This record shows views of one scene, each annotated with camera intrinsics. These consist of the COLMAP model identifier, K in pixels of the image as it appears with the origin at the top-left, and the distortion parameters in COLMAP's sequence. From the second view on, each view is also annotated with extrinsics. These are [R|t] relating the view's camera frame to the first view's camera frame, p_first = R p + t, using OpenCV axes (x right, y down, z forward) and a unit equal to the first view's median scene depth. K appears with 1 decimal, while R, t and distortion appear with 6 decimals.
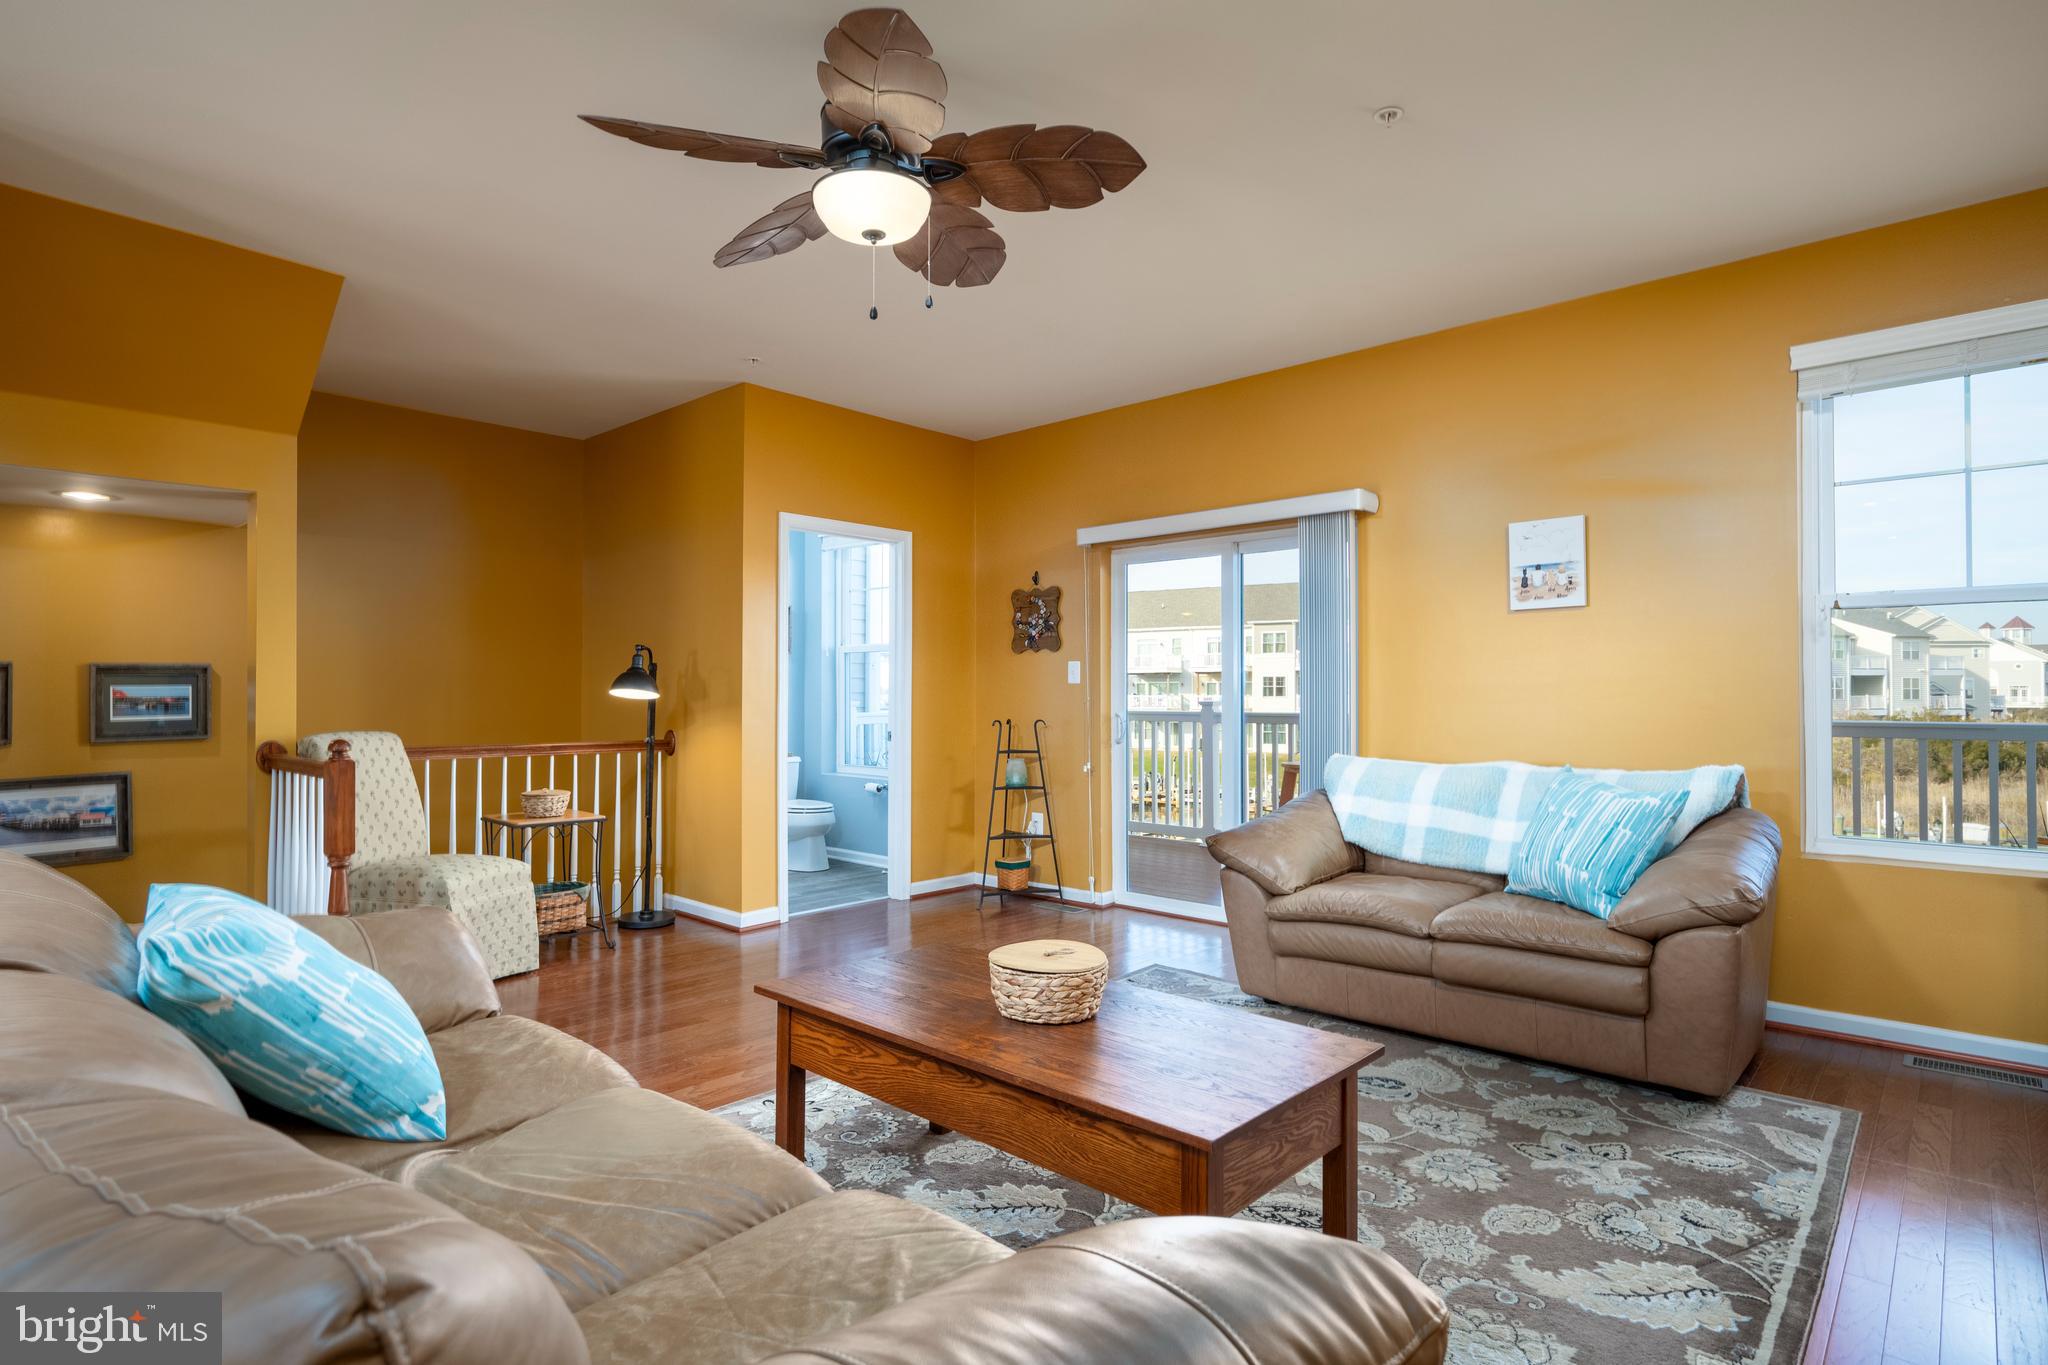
lens RADIAL K [[1038.7, 0, 1039.5], [0, 1038.7, 677.4], [0, 0, 1]] dist [-0.006292, -0.000341]
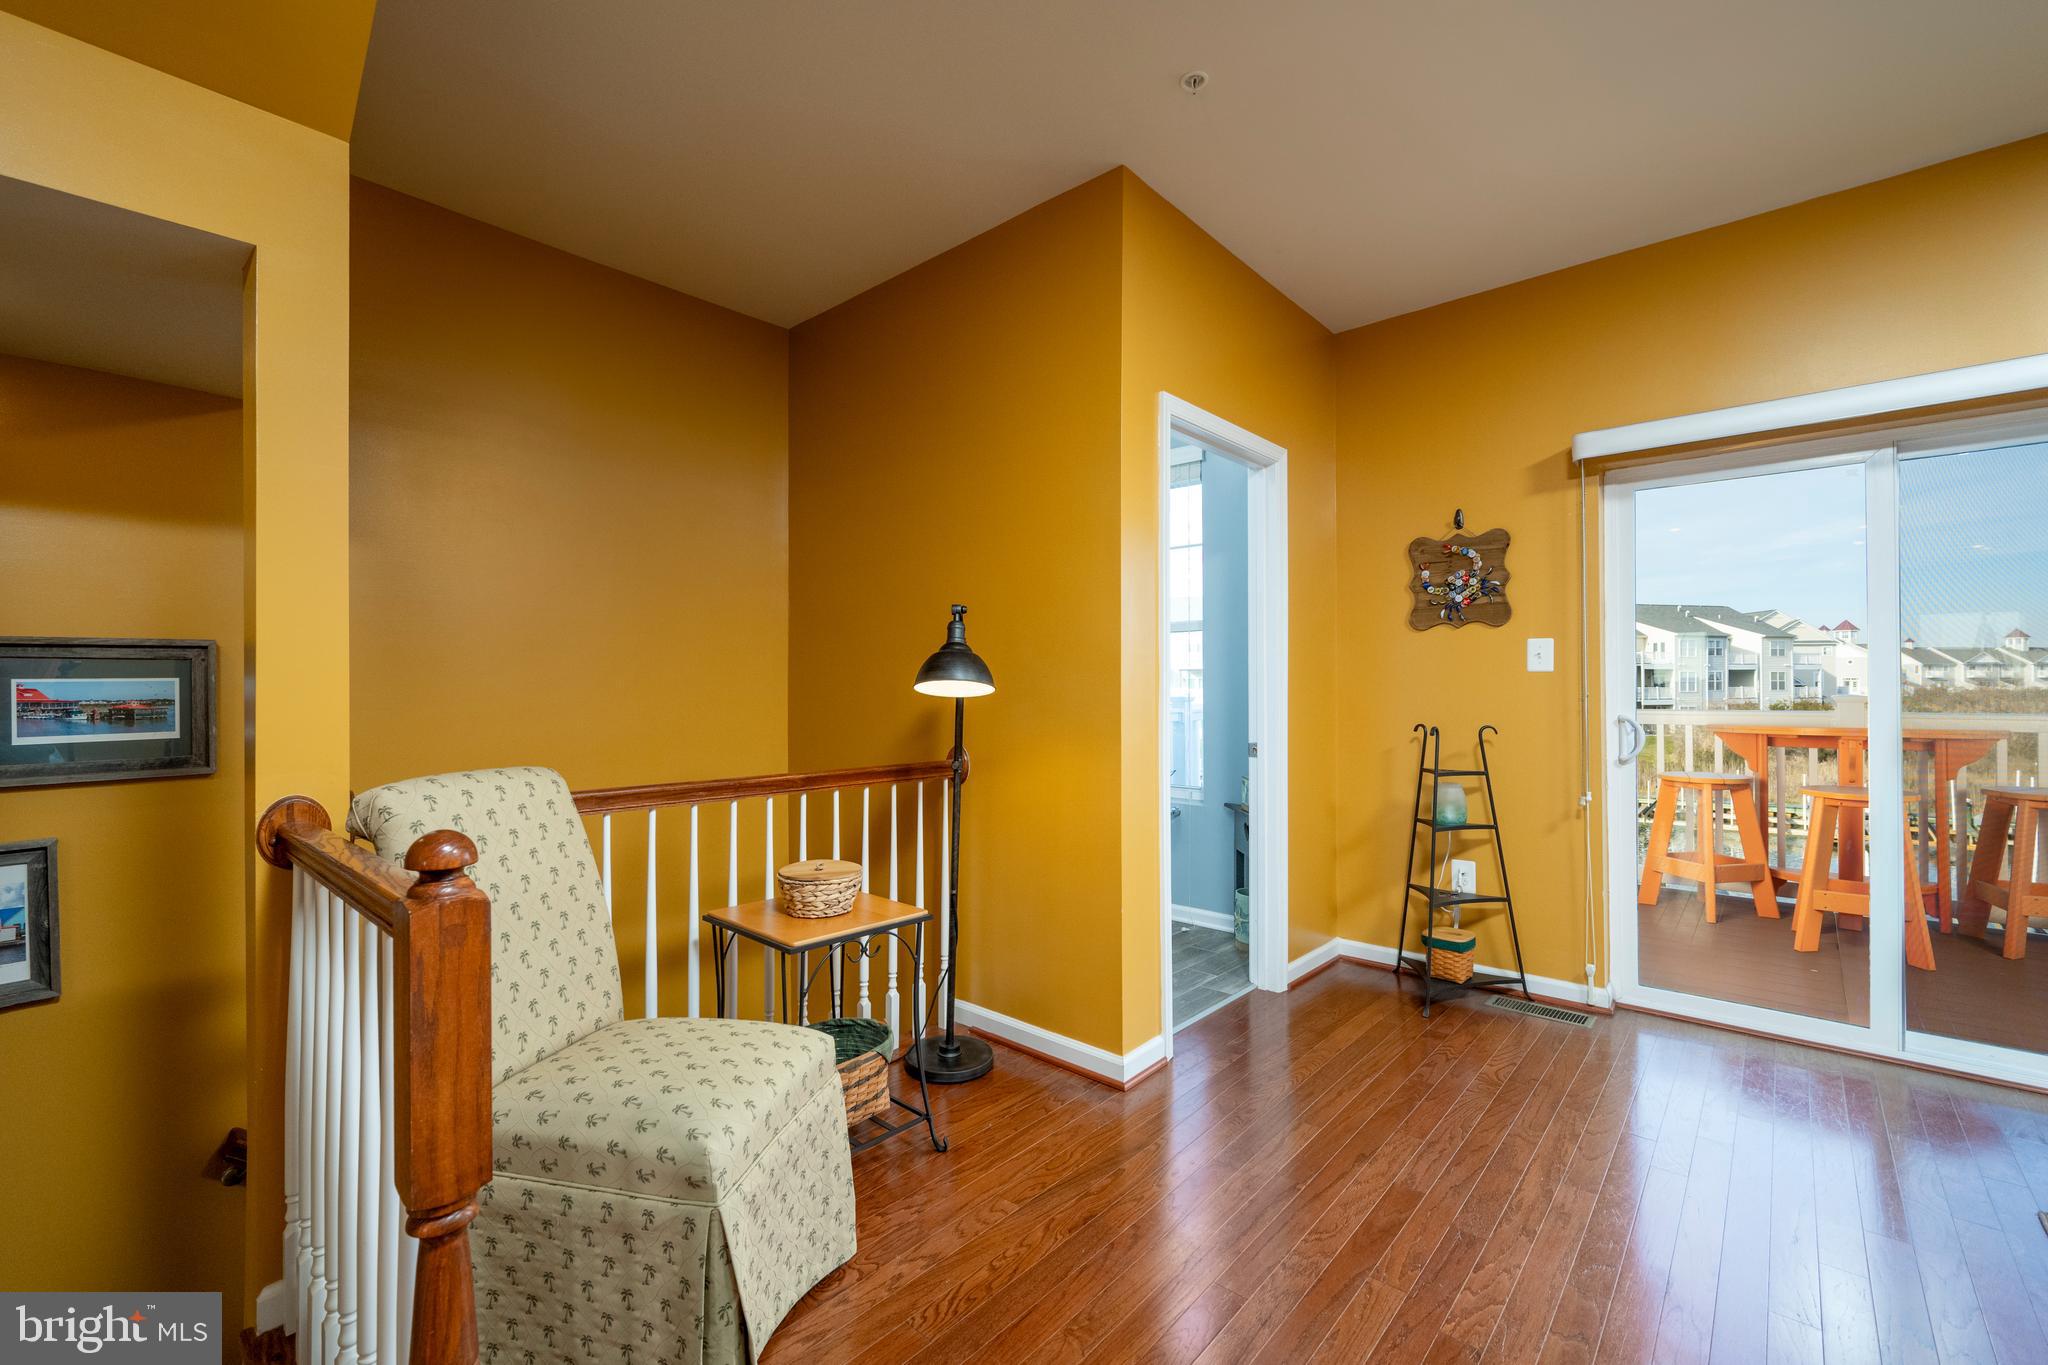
lens RADIAL K [[862.1, 0, 1030.1], [0, 862.1, 680.1], [0, 0, 1]] dist [-0.003756, 0.000030]
pose [[0.999993, -0.003741, -0.000799, -0.342639], [0.003747, 0.999969, 0.006906, 0.007195], [0.000773, -0.006909, 0.999976, 0.510332]]
